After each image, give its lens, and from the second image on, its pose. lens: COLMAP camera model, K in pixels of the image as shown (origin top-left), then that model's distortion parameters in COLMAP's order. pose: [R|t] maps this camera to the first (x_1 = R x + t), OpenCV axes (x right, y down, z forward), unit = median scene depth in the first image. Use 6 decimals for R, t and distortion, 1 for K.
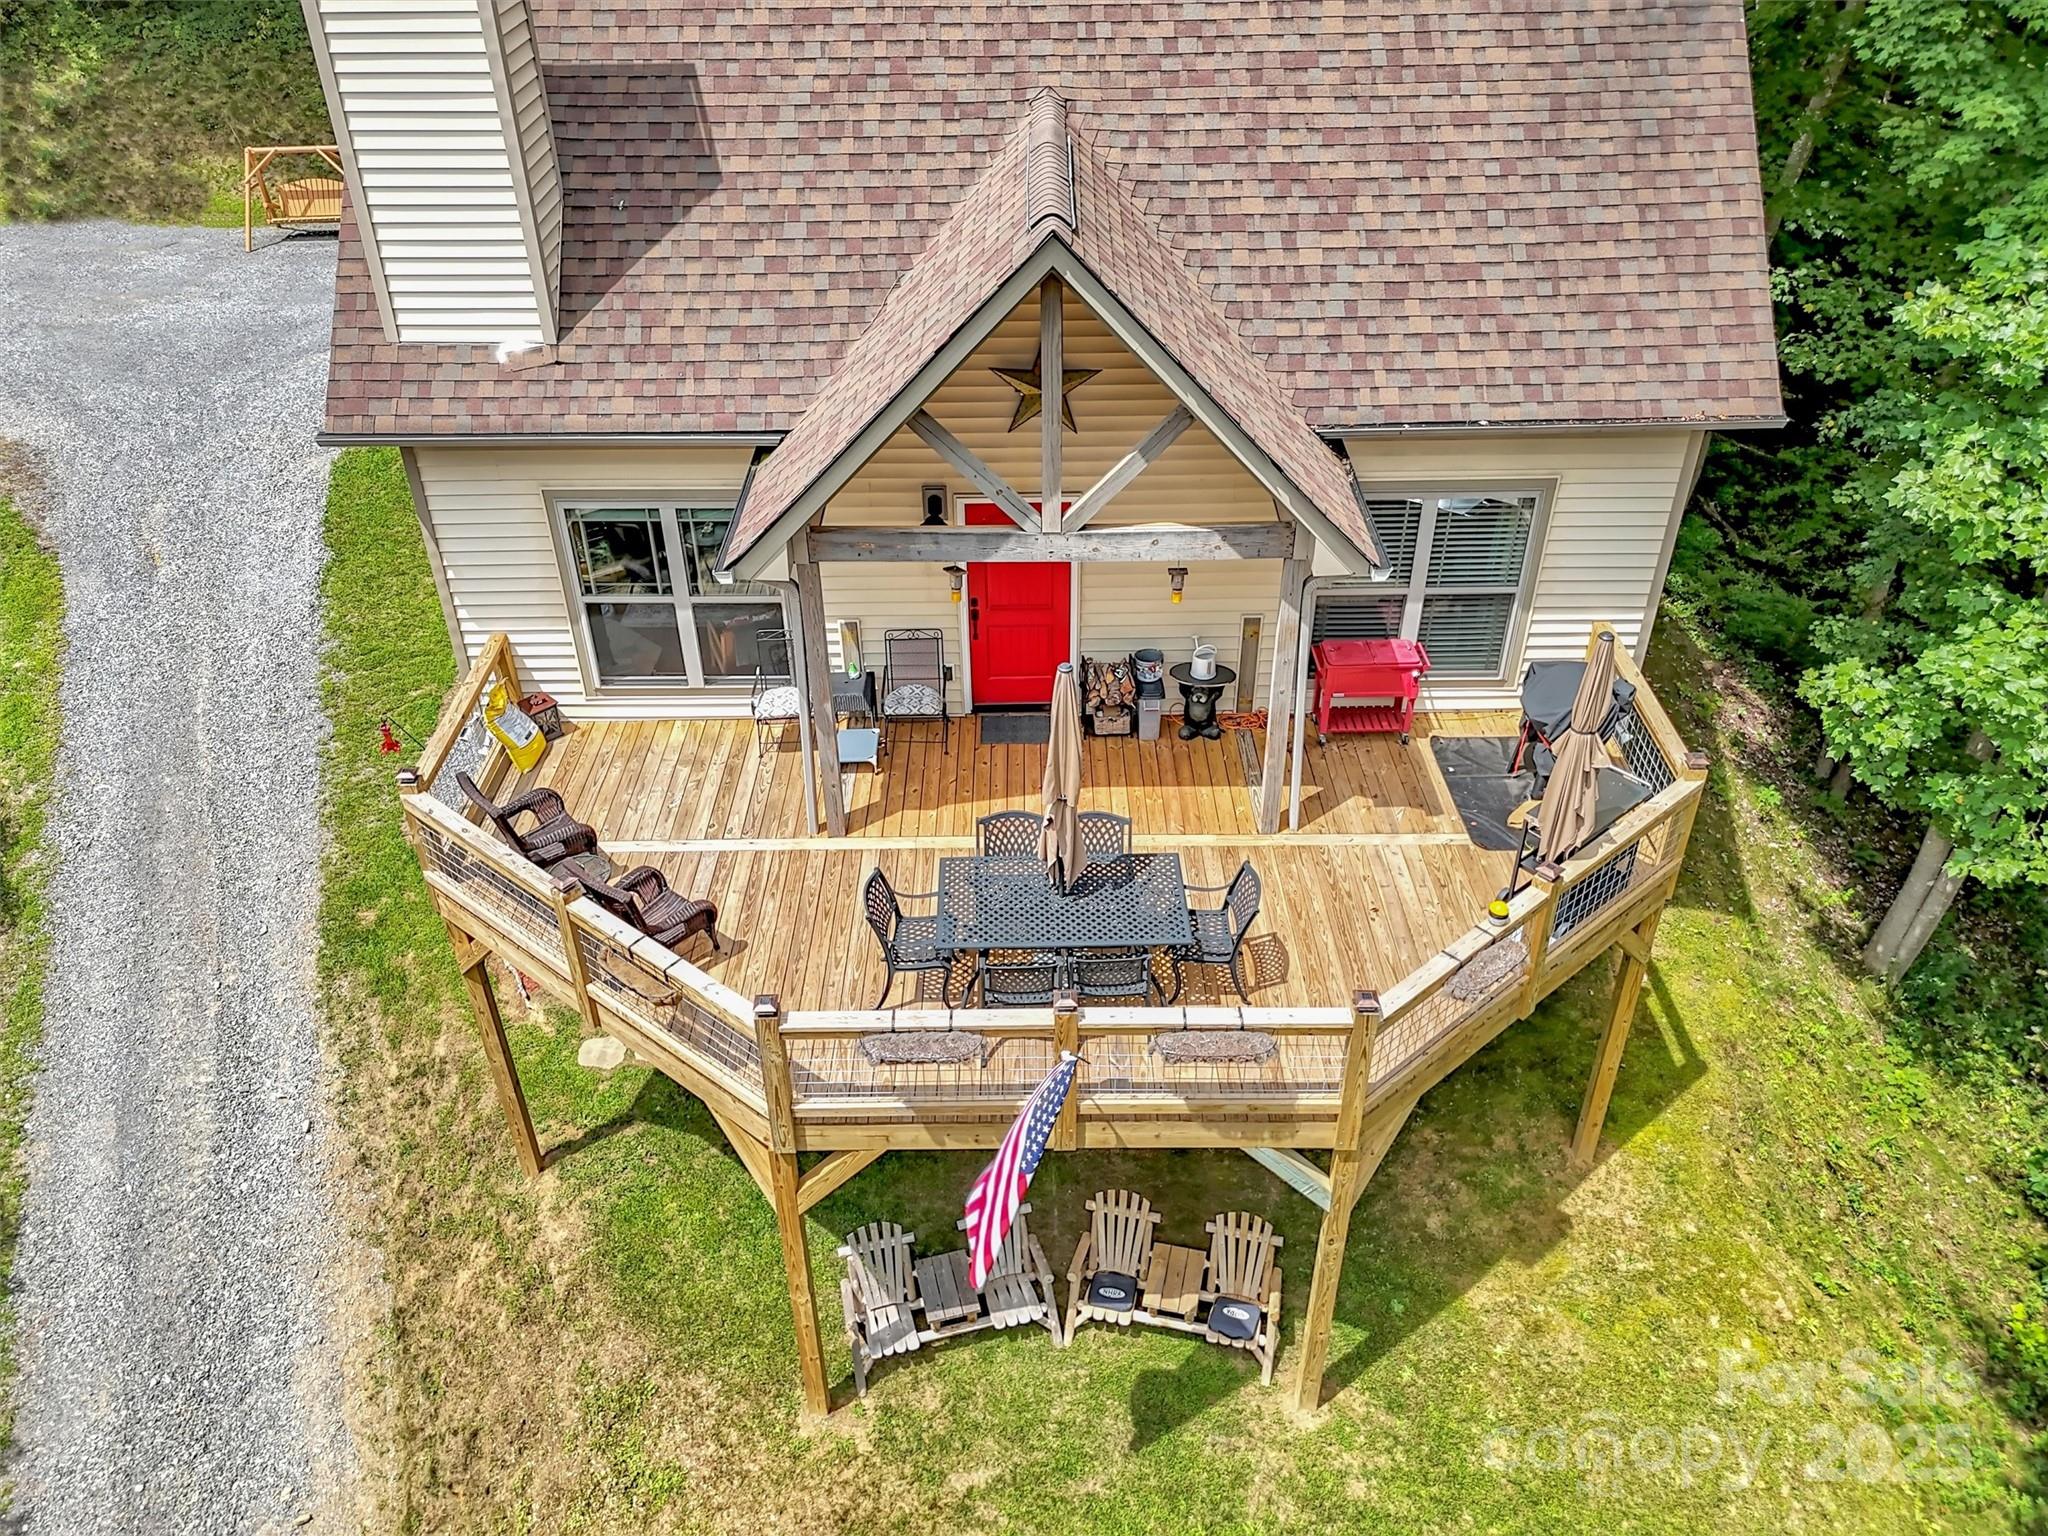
lens RADIAL K [[1585.5, 0, 1033.5], [0, 1585.5, 769.0], [0, 0, 1]] dist [0.041810, -0.028944]
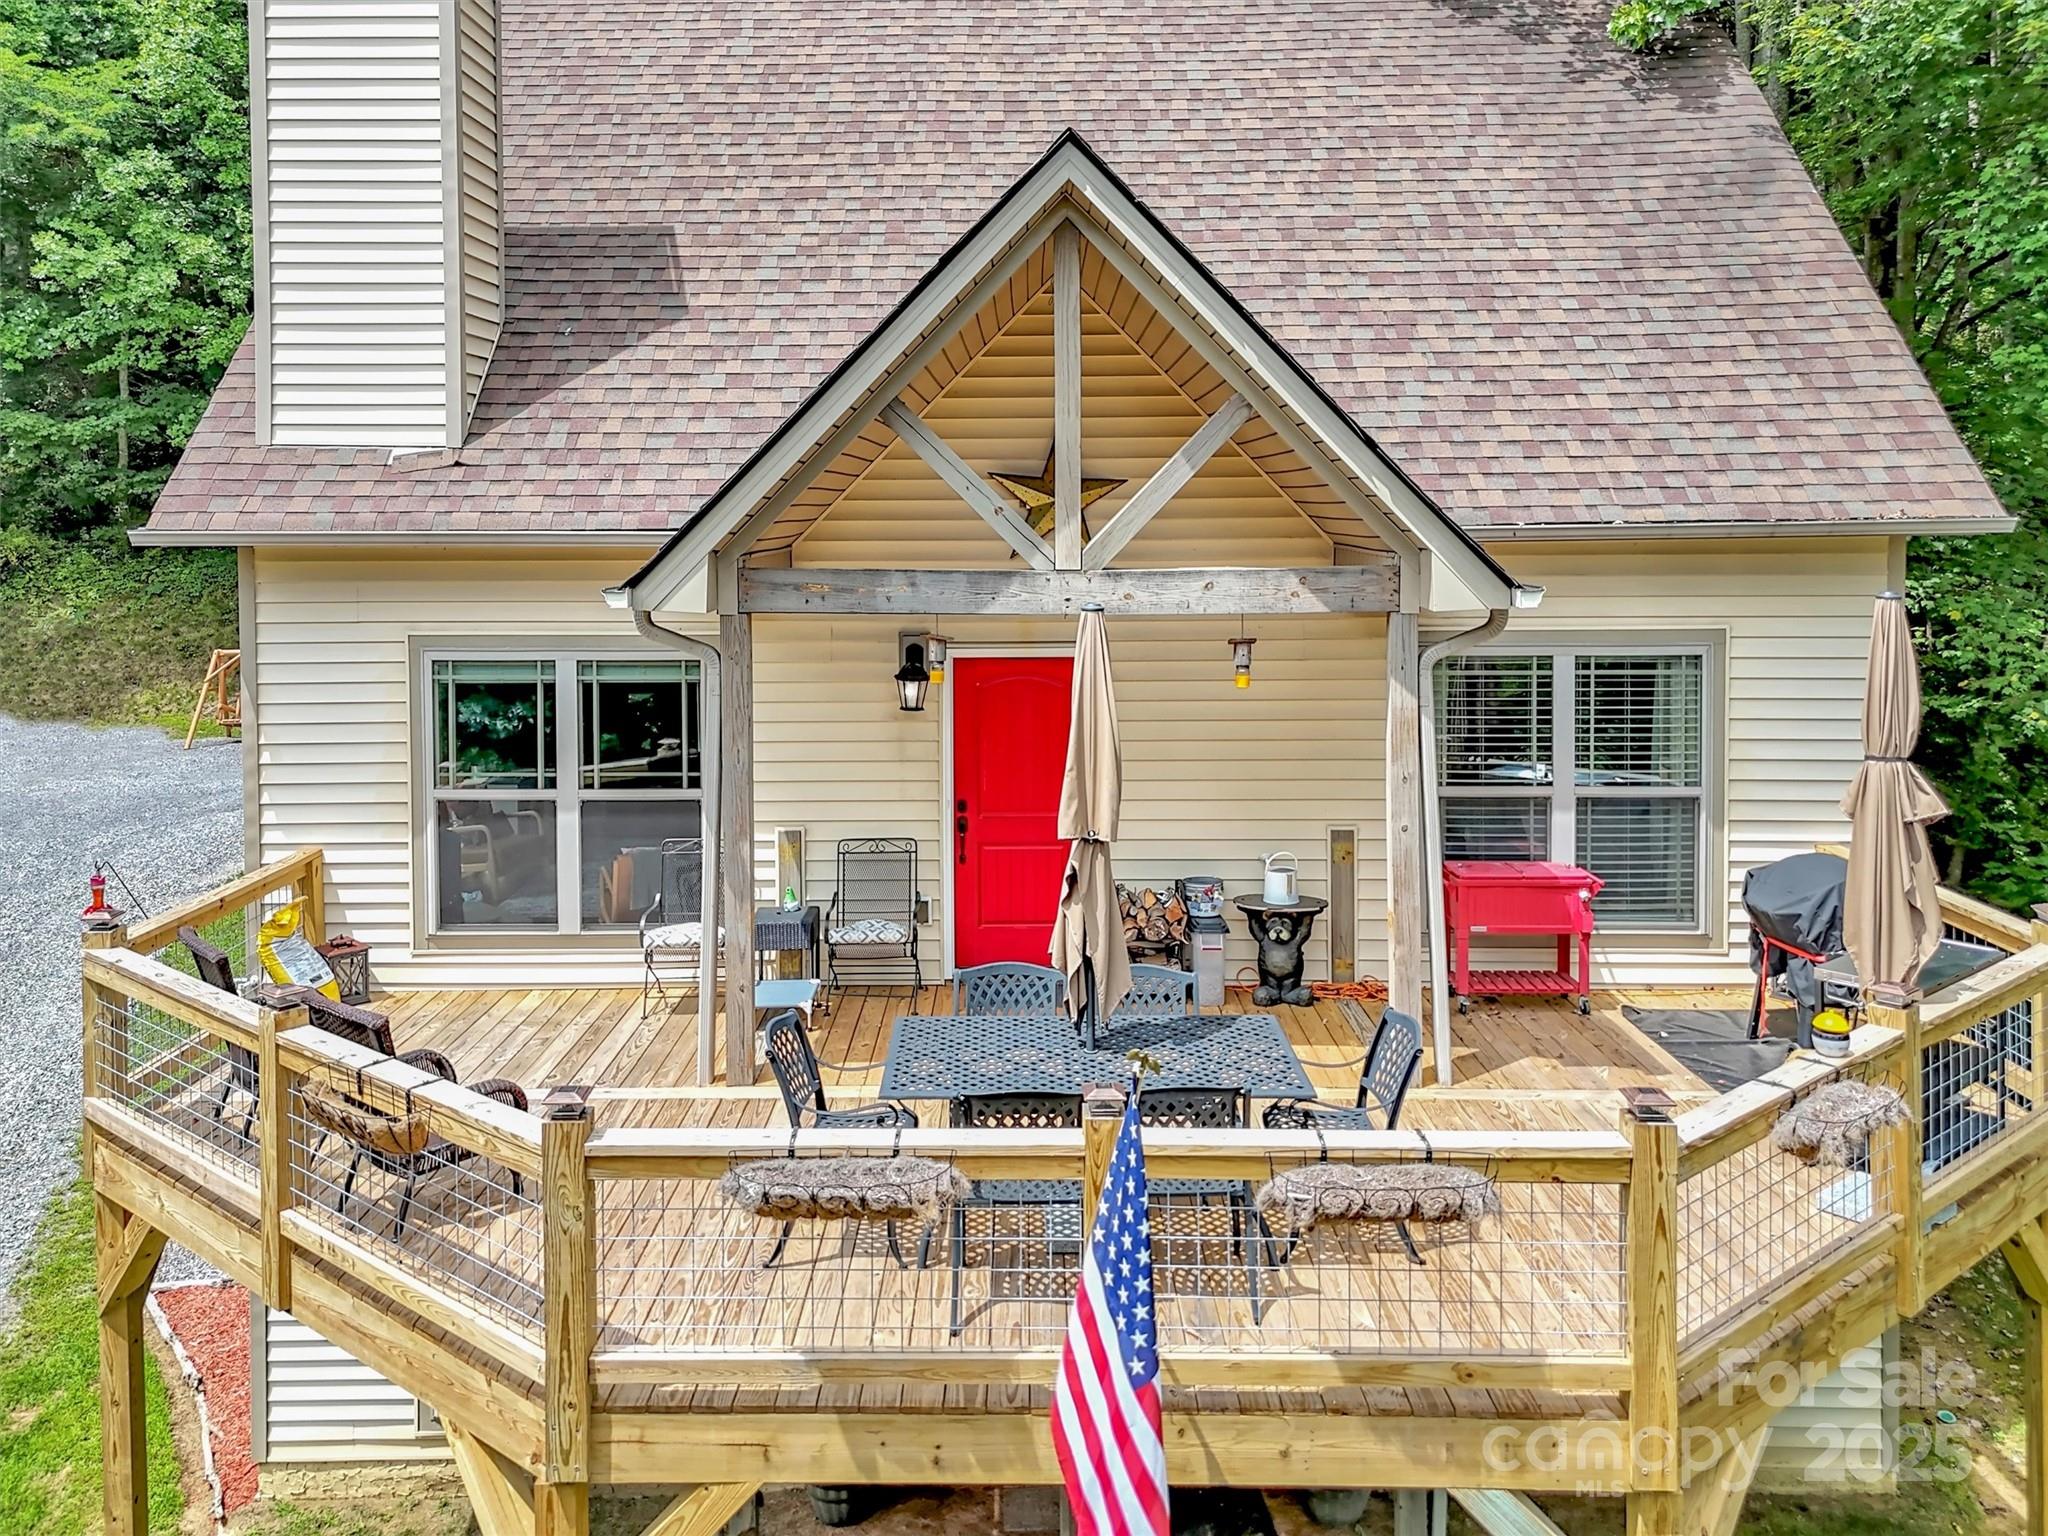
lens RADIAL K [[1585.5, 0, 1004.9], [0, 1585.5, 756.8], [0, 0, 1]] dist [0.041810, -0.028944]
pose [[0.999829, 0.002001, -0.018393, -0.004149], [-0.012119, 0.822016, -0.569335, 0.326993], [0.013980, 0.569461, 0.821900, 0.420087]]
